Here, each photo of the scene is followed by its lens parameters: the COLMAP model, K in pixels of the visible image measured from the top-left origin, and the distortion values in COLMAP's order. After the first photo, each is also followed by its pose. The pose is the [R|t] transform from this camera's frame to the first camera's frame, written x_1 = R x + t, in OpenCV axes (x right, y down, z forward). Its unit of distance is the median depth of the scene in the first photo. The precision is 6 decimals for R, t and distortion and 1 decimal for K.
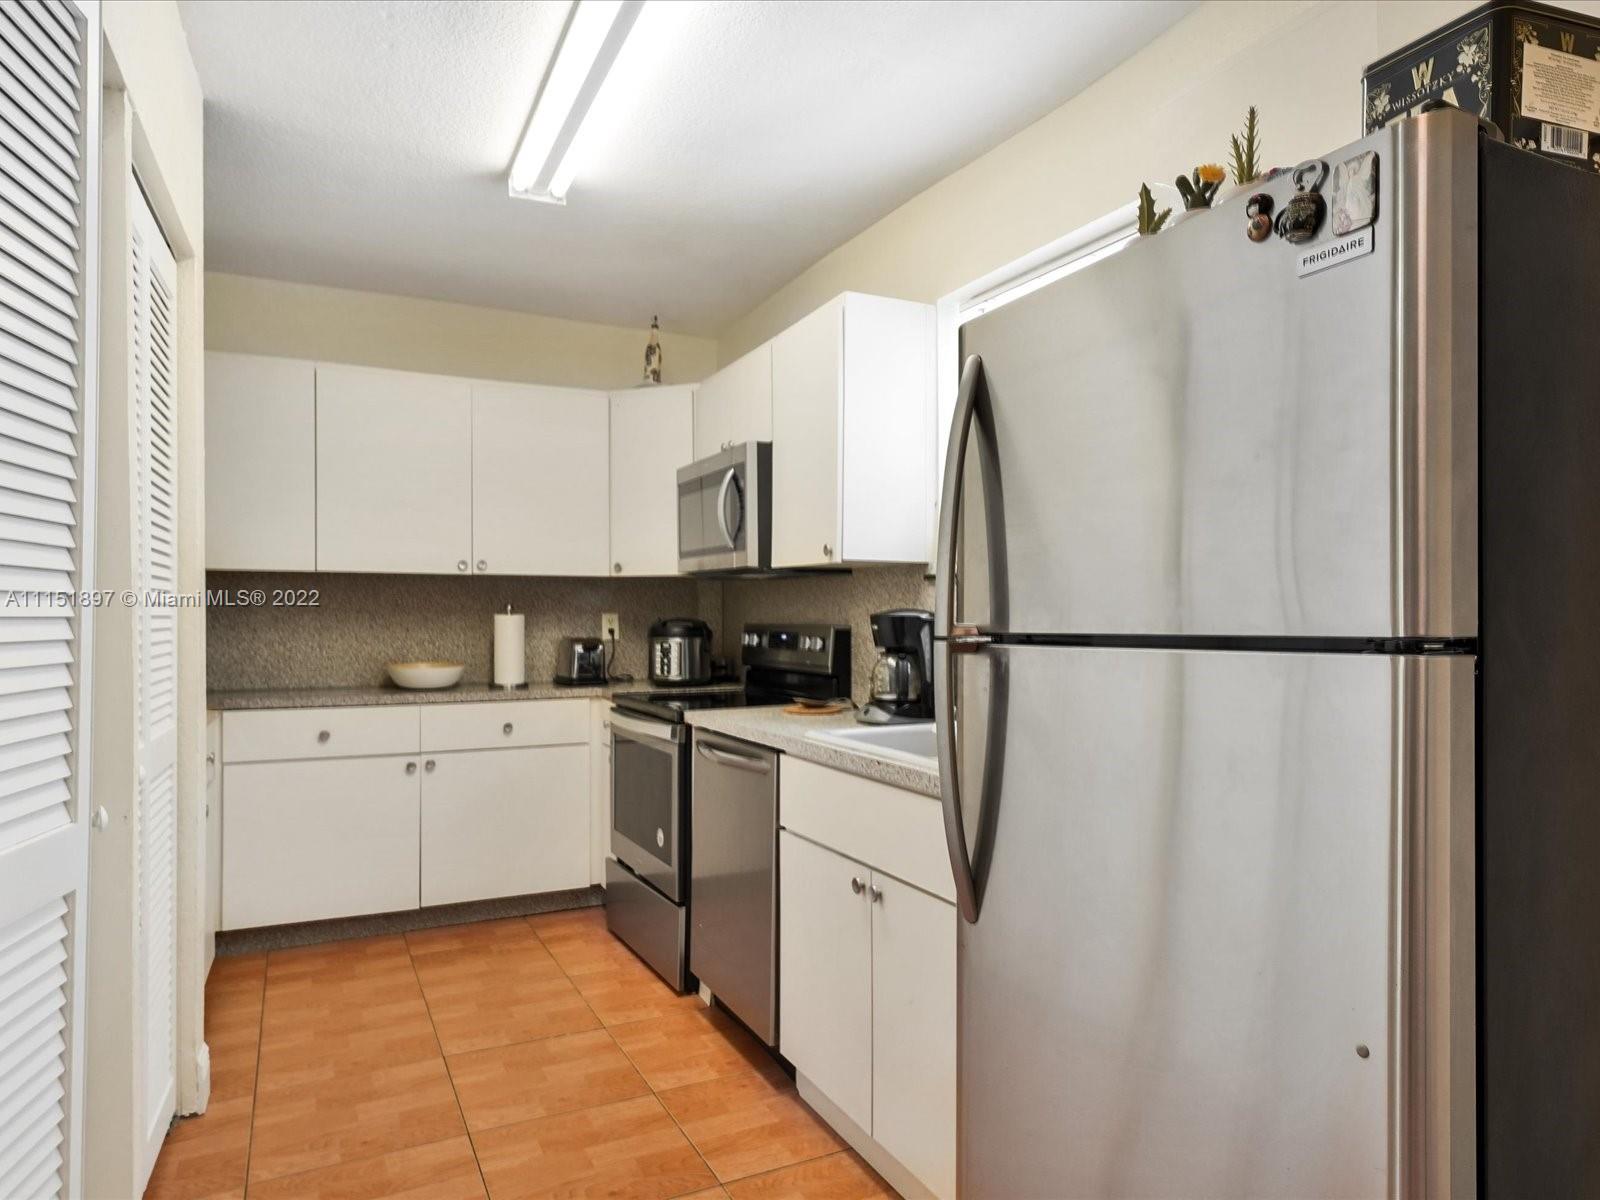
lens RADIAL K [[1034.9, 0, 798.4], [0, 1034.9, 627.1], [0, 0, 1]] dist [0.005381, 0.000373]
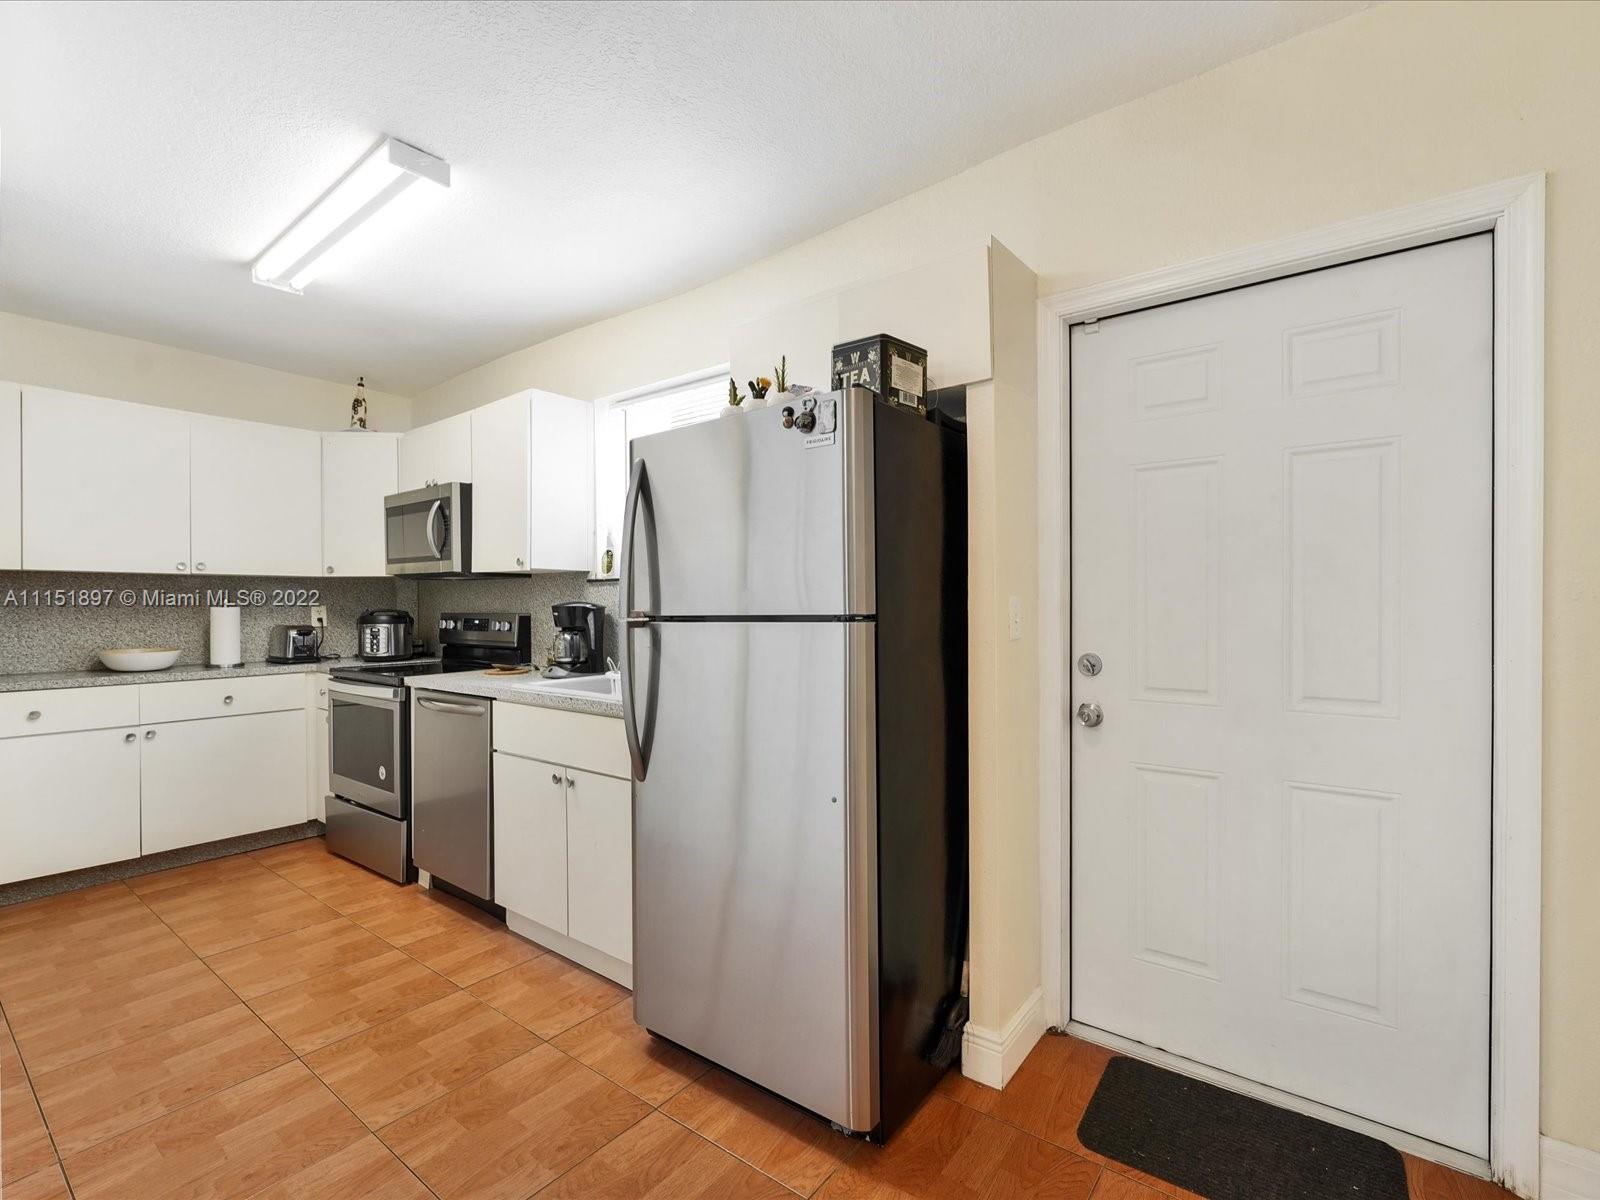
lens RADIAL K [[770.0, 0, 808.4], [0, 770.0, 596.6], [0, 0, 1]] dist [-0.000769, -0.000355]
pose [[0.901776, -0.000243, 0.432203, -0.071646], [0.010048, 0.999741, -0.020404, 0.001369], [-0.432087, 0.022742, 0.901545, -0.154908]]
